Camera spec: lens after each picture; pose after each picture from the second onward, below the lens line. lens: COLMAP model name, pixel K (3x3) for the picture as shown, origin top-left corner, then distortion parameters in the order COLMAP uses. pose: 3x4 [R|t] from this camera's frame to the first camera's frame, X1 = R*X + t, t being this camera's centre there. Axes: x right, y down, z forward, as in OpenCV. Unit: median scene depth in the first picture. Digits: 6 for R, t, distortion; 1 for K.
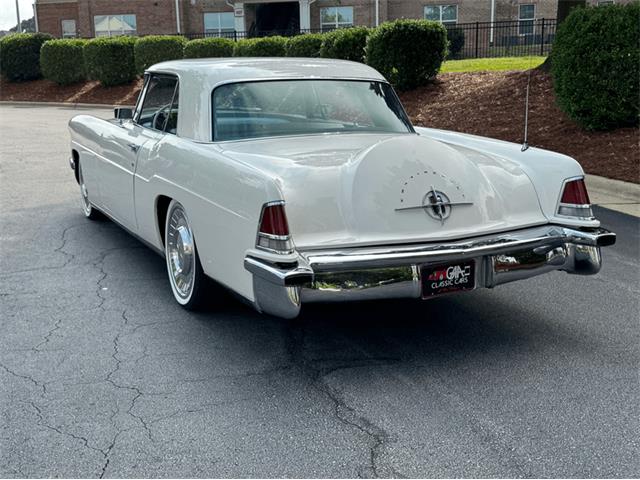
lens RADIAL K [[754.4, 0, 320.0], [0, 754.4, 240.0], [0, 0, 1]] dist [0.088147, -0.008111]
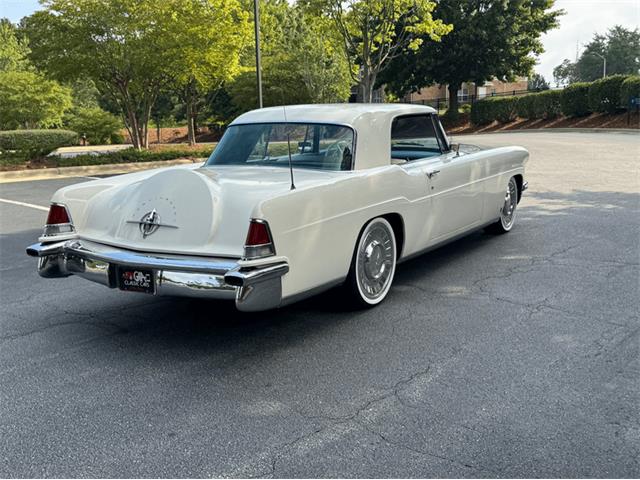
lens RADIAL K [[659.0, 0, 320.0], [0, 659.0, 240.0], [0, 0, 1]] dist [-0.009517, -0.017174]
pose [[0.550185, 0.147867, -0.821847, 1.233108], [-0.159848, 0.984646, 0.070147, -0.142525], [0.819600, 0.092776, 0.565374, 0.610660]]
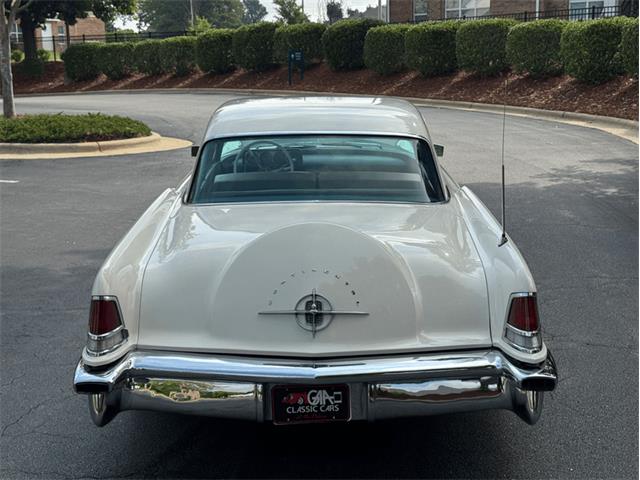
lens RADIAL K [[883.9, 0, 320.0], [0, 883.9, 240.0], [0, 0, 1]] dist [0.136583, 0.012060]
pose [[0.908020, 0.087468, -0.409695, 0.554769], [-0.091369, 0.995766, 0.010087, -0.136775], [0.408842, 0.028274, 0.912167, 0.110129]]
